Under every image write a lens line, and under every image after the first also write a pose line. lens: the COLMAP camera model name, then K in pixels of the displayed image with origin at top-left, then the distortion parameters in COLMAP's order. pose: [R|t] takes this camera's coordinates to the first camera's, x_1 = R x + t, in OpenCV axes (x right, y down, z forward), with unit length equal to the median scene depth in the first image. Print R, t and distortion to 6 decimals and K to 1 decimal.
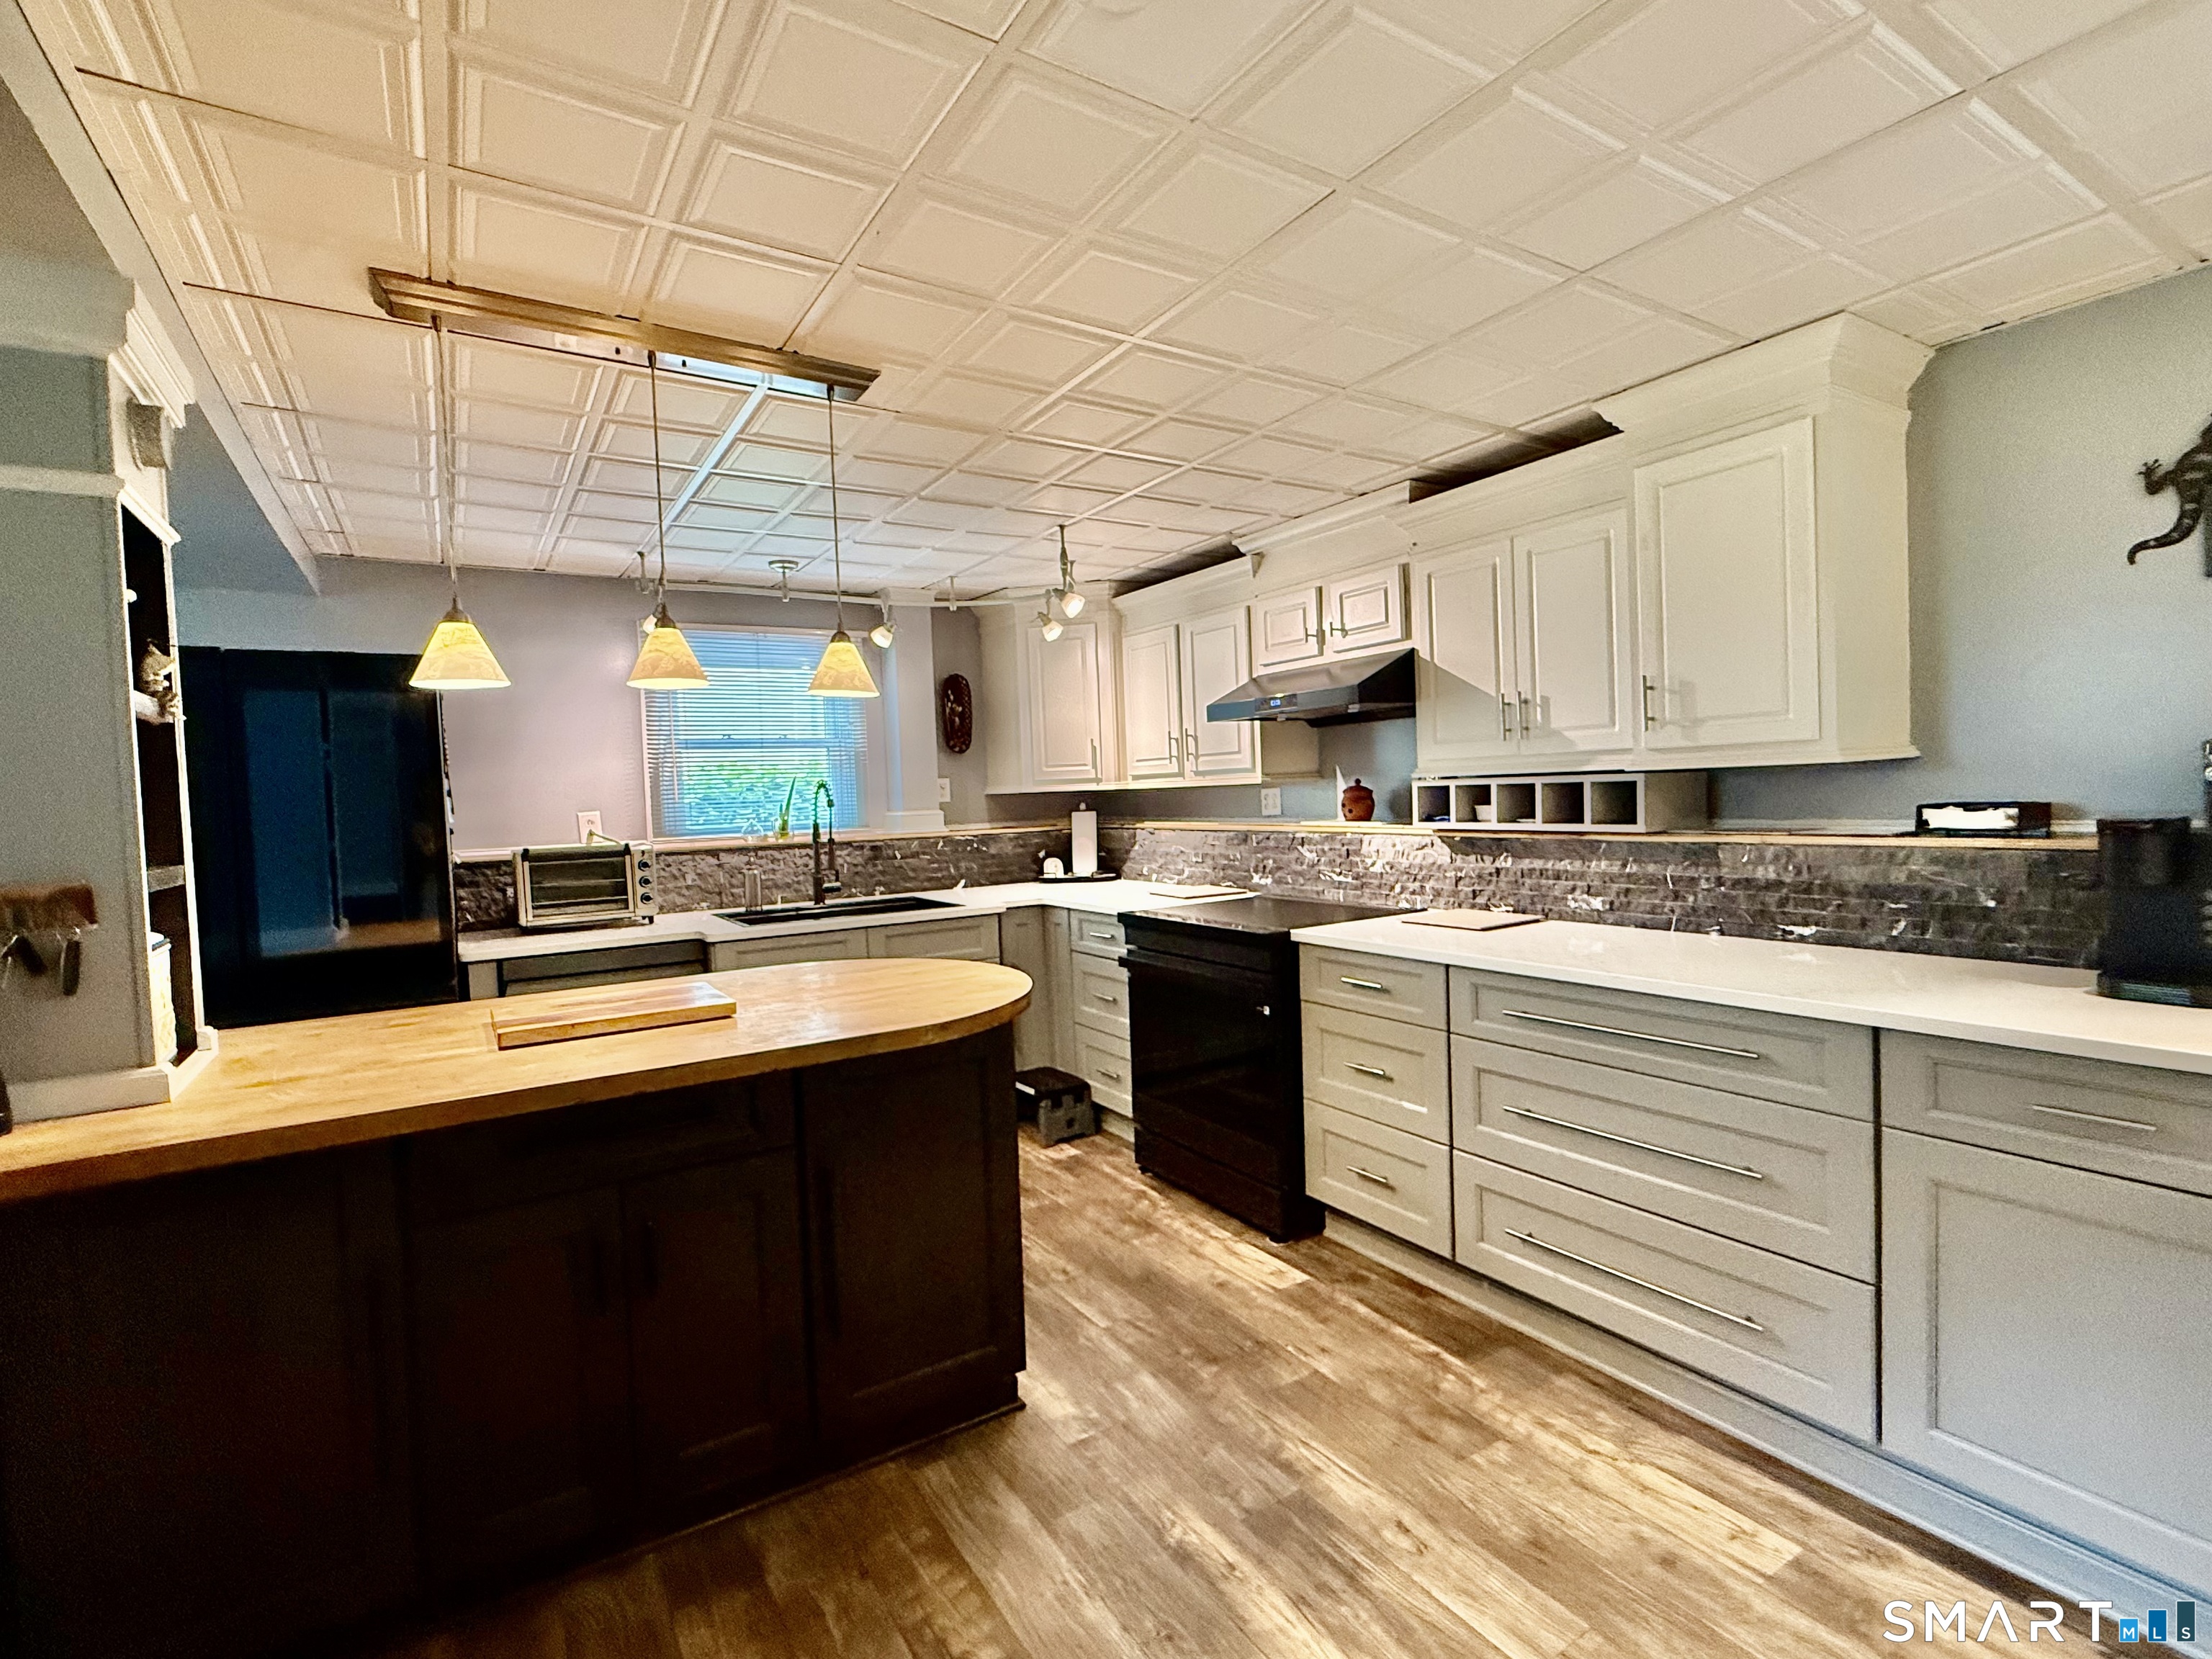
lens RADIAL K [[1038.1, 0, 1104.2], [0, 1038.1, 833.7], [0, 0, 1]] dist [-0.001876, -0.000199]
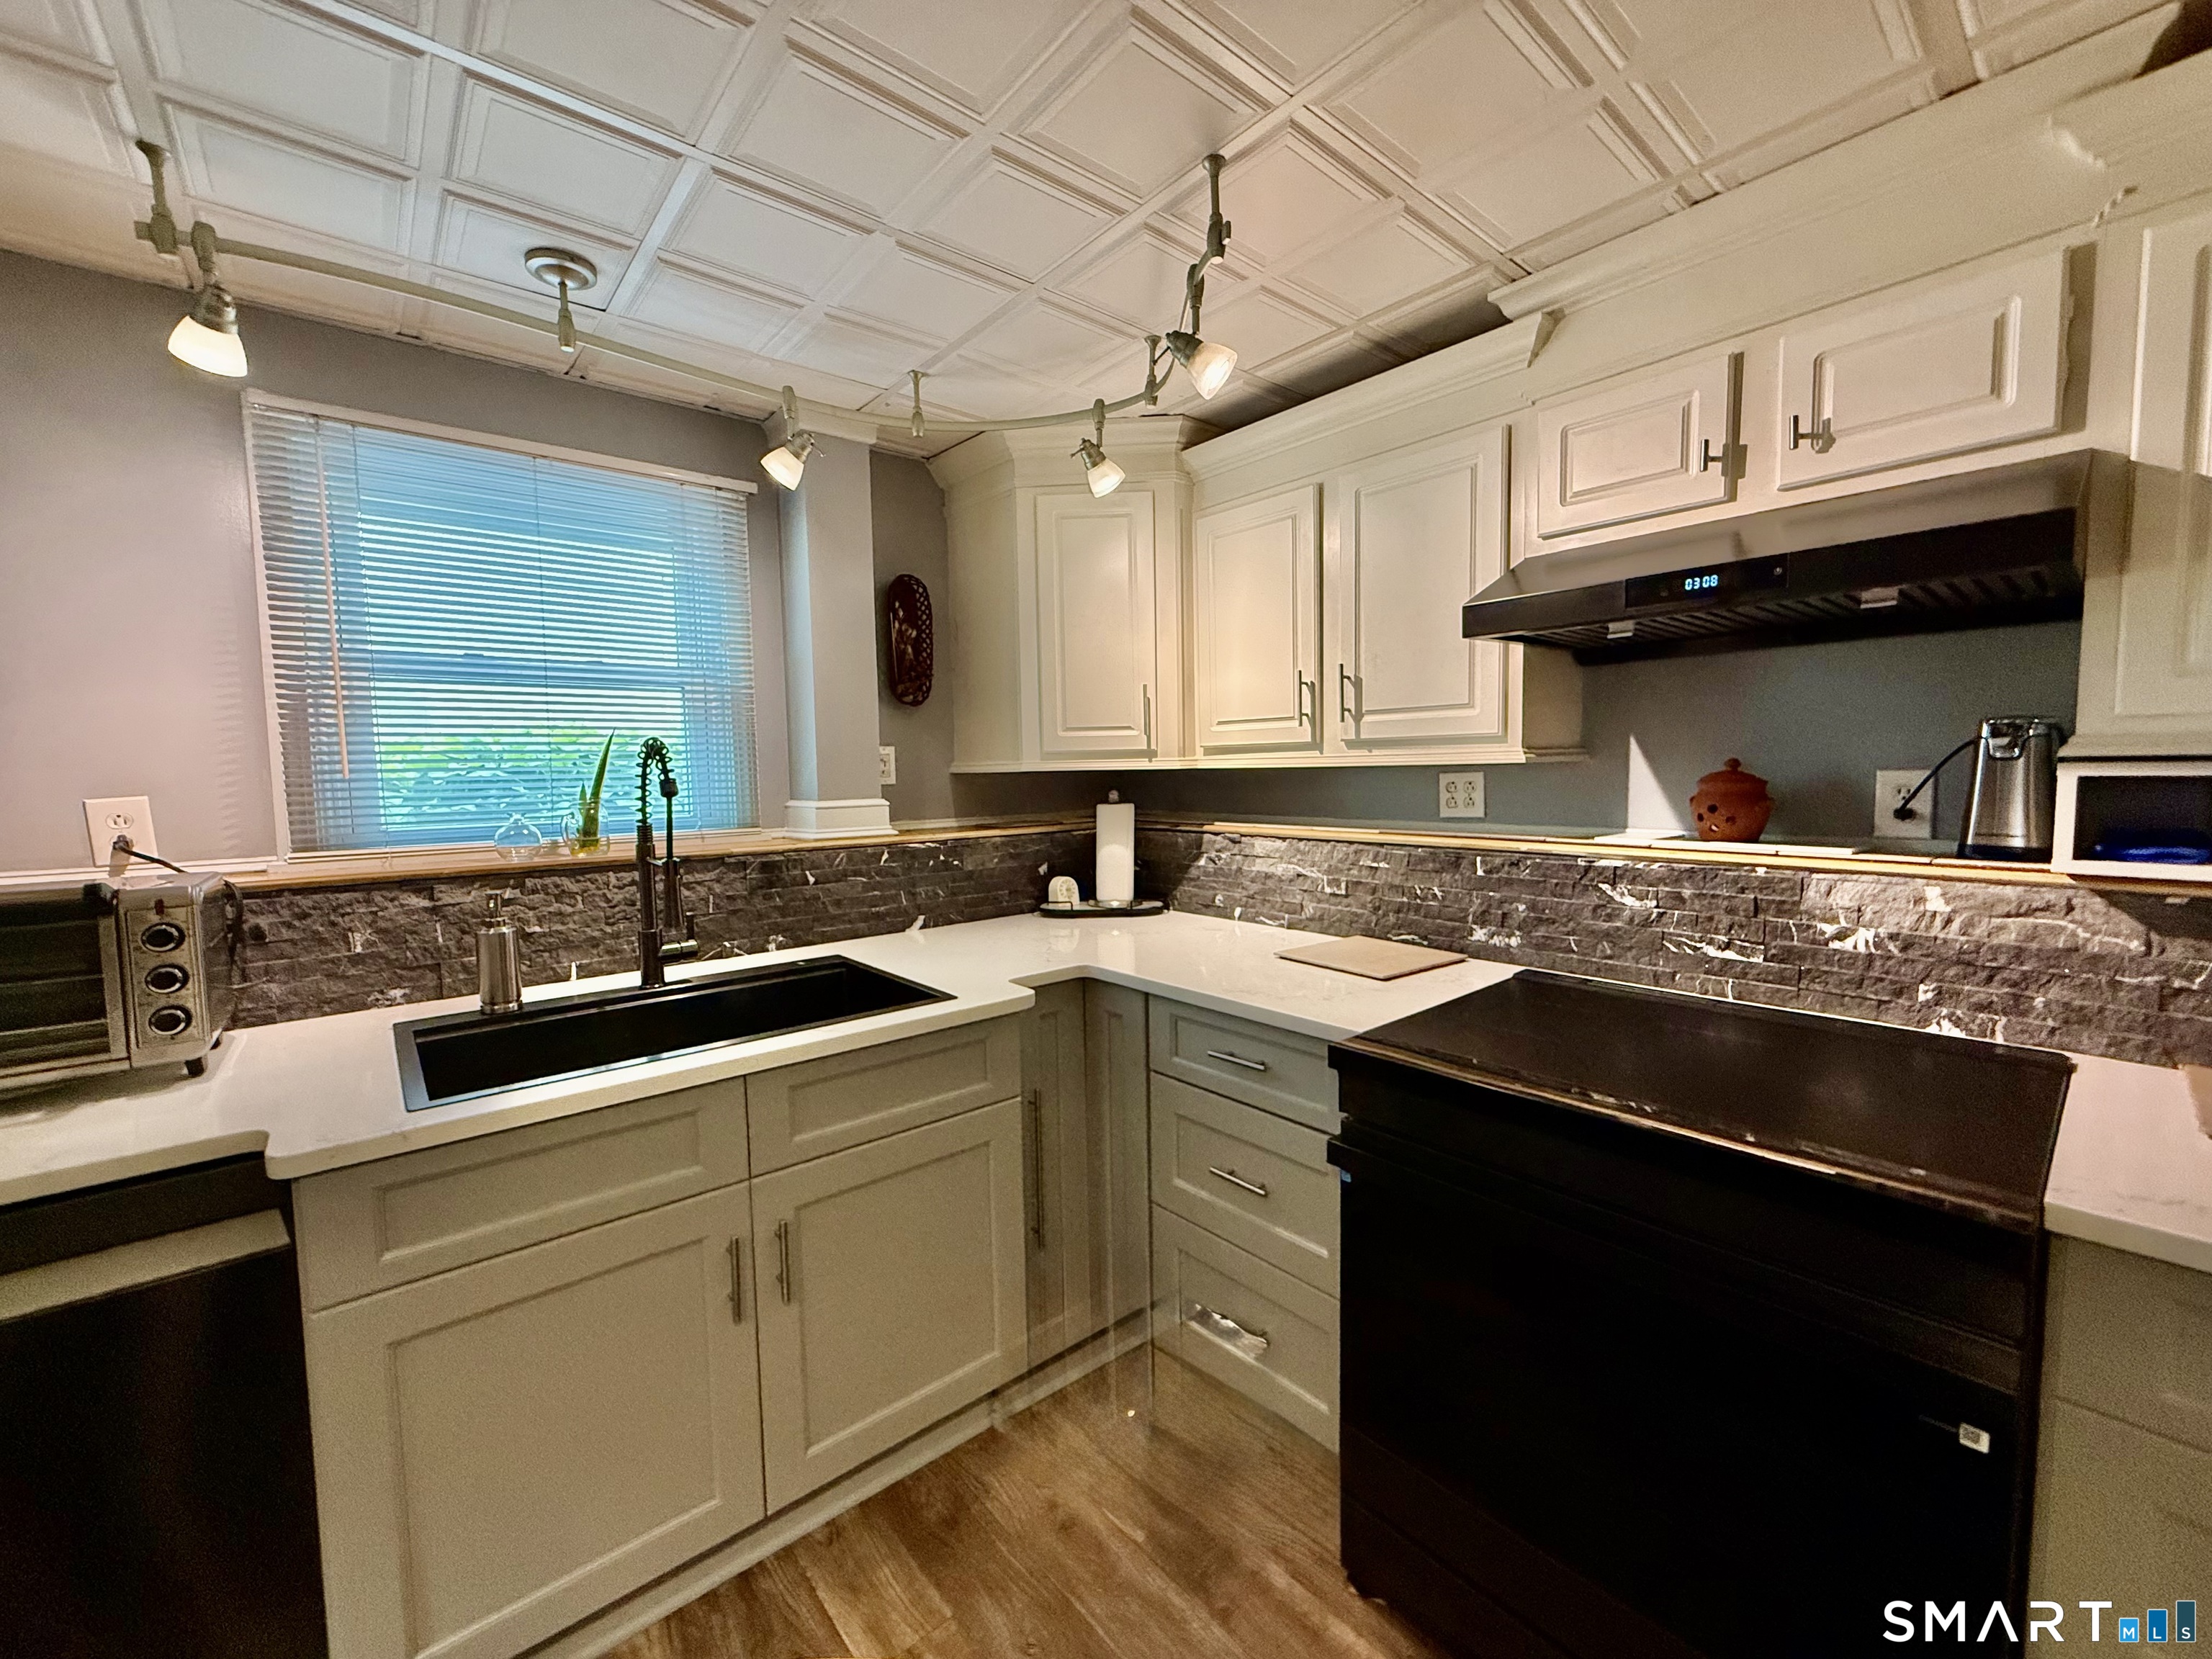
lens RADIAL K [[886.9, 0, 1103.2], [0, 886.9, 831.1], [0, 0, 1]] dist [-0.001425, 0.000468]
pose [[0.990081, 0.009489, 0.140174, -0.117556], [-0.013251, 0.999576, 0.025931, -0.021176], [-0.139868, -0.027531, 0.989787, 0.541193]]
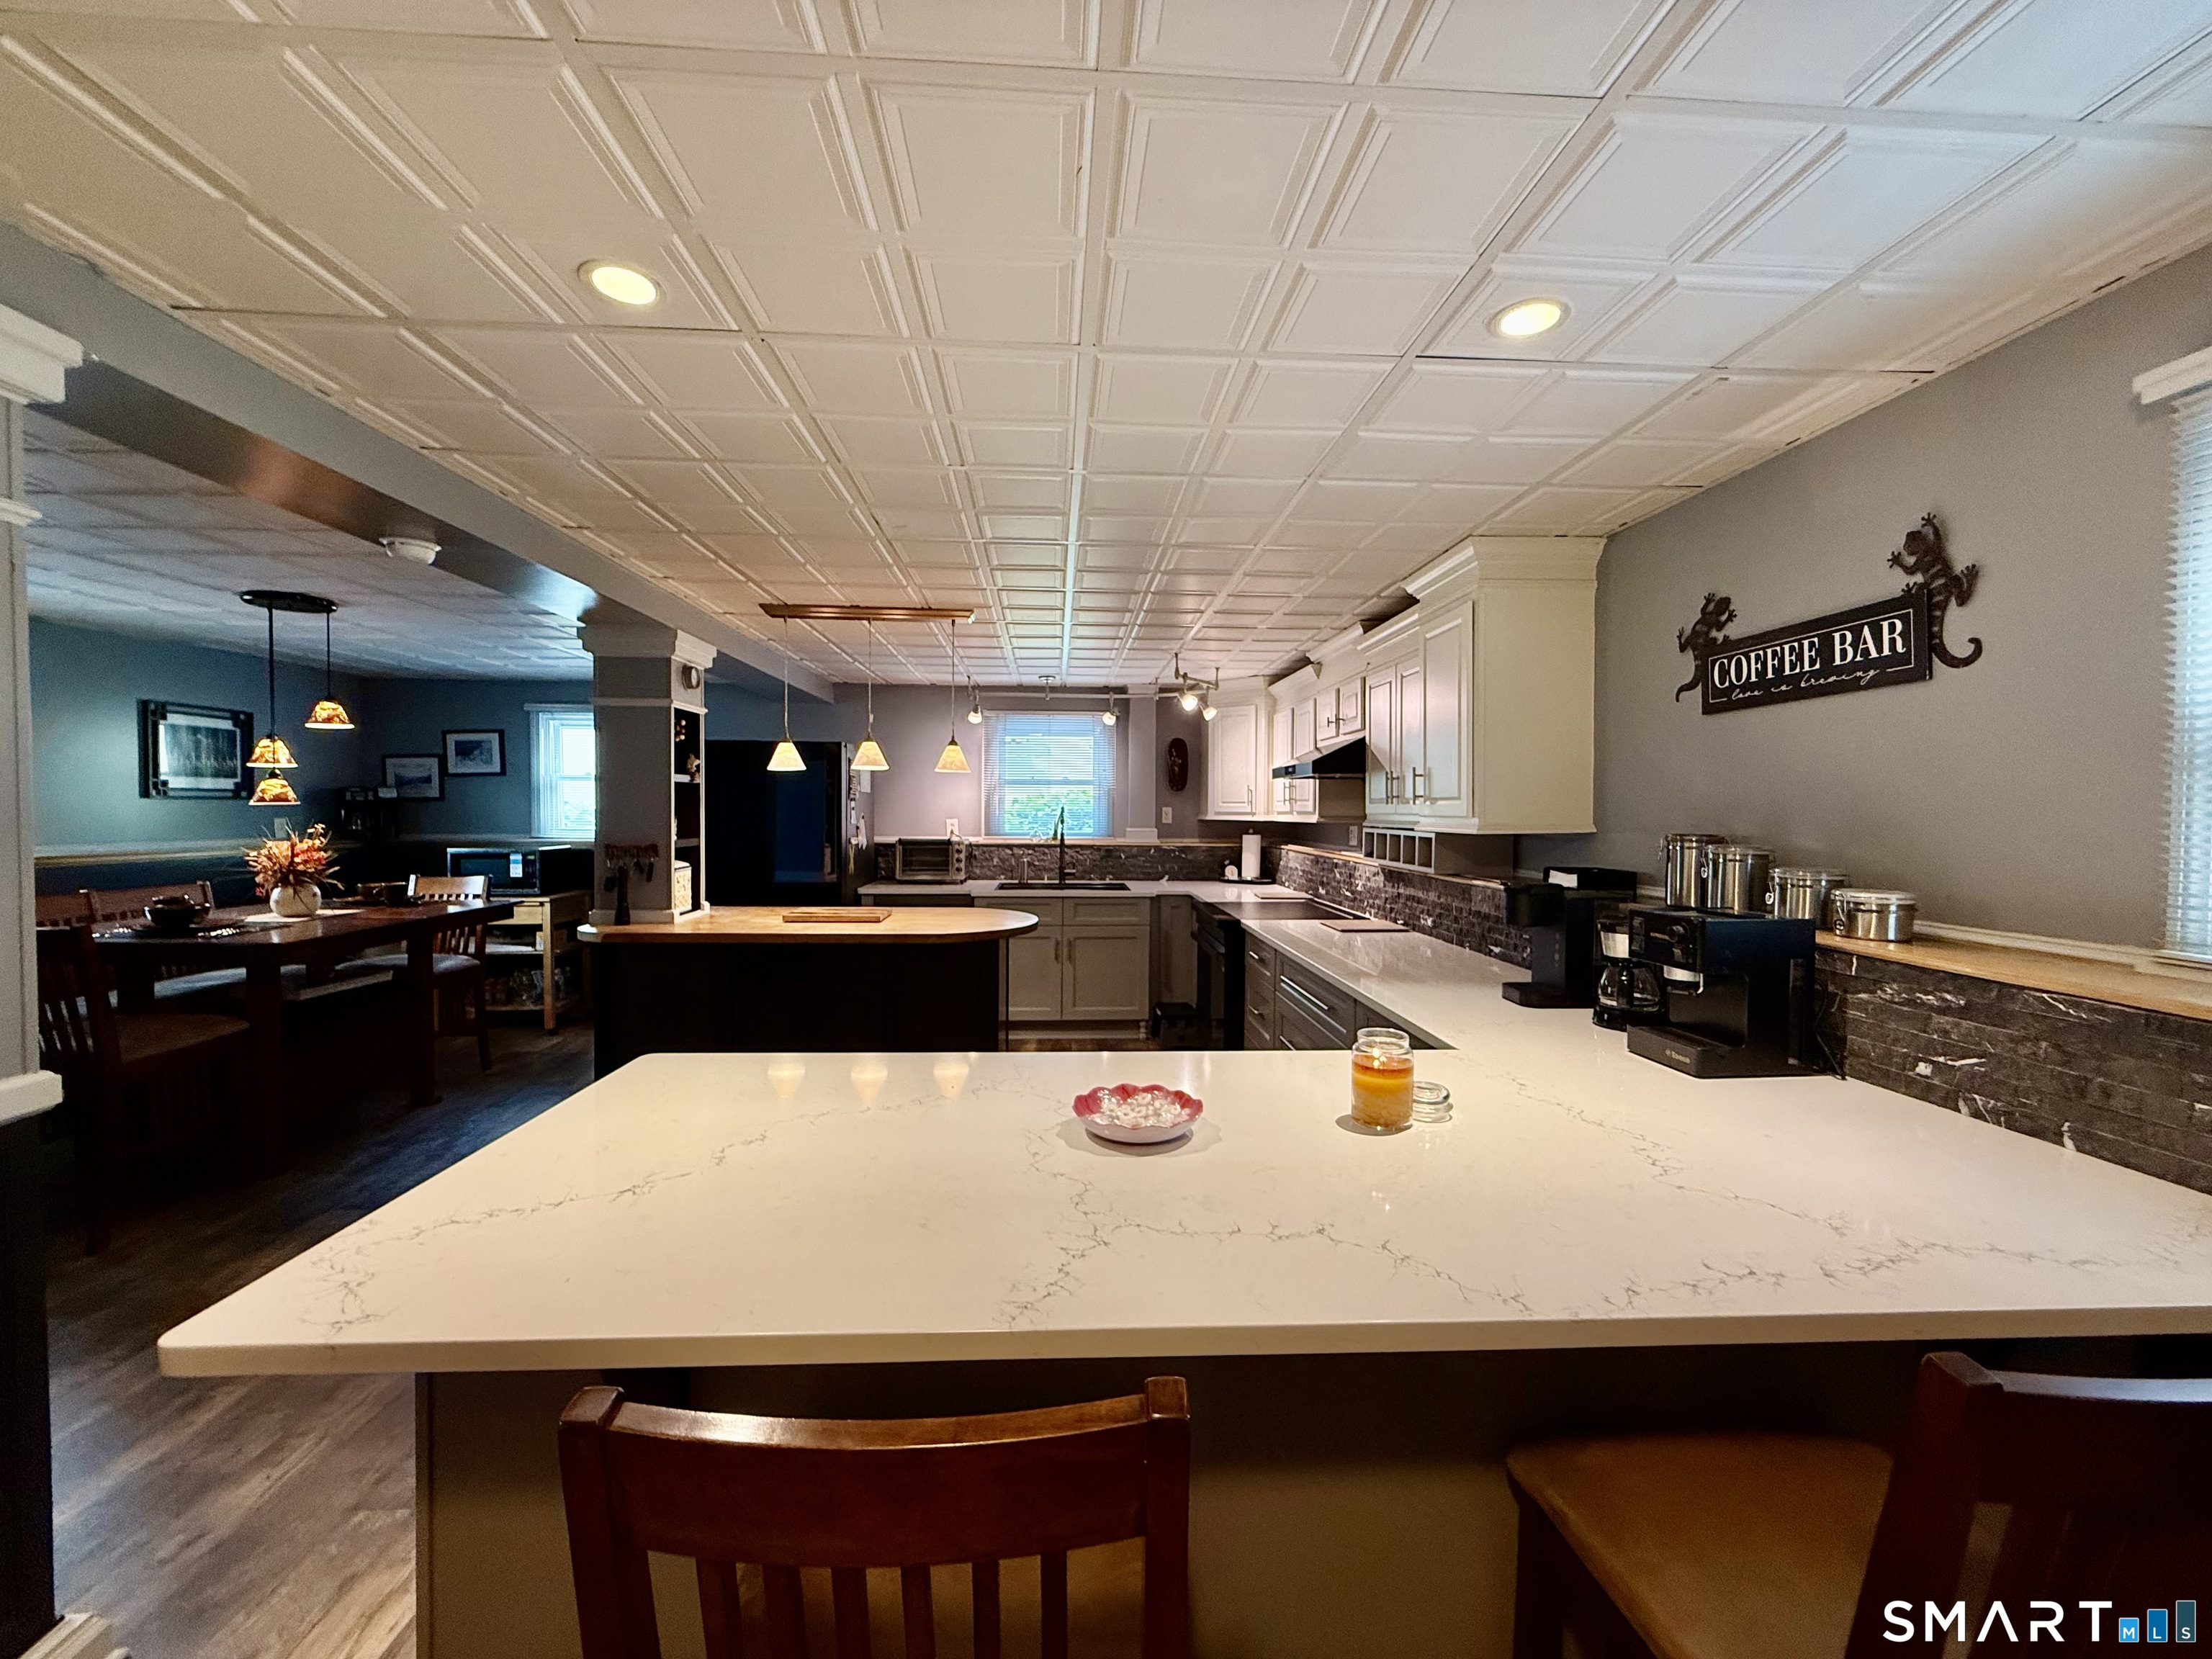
lens RADIAL K [[886.9, 0, 1107.6], [0, 886.9, 829.9], [0, 0, 1]] dist [-0.001425, 0.000468]
pose [[0.874928, 0.055462, -0.481066, 0.454305], [-0.060127, 0.998174, 0.005725, -0.026627], [0.480505, 0.023917, 0.876666, -0.191751]]
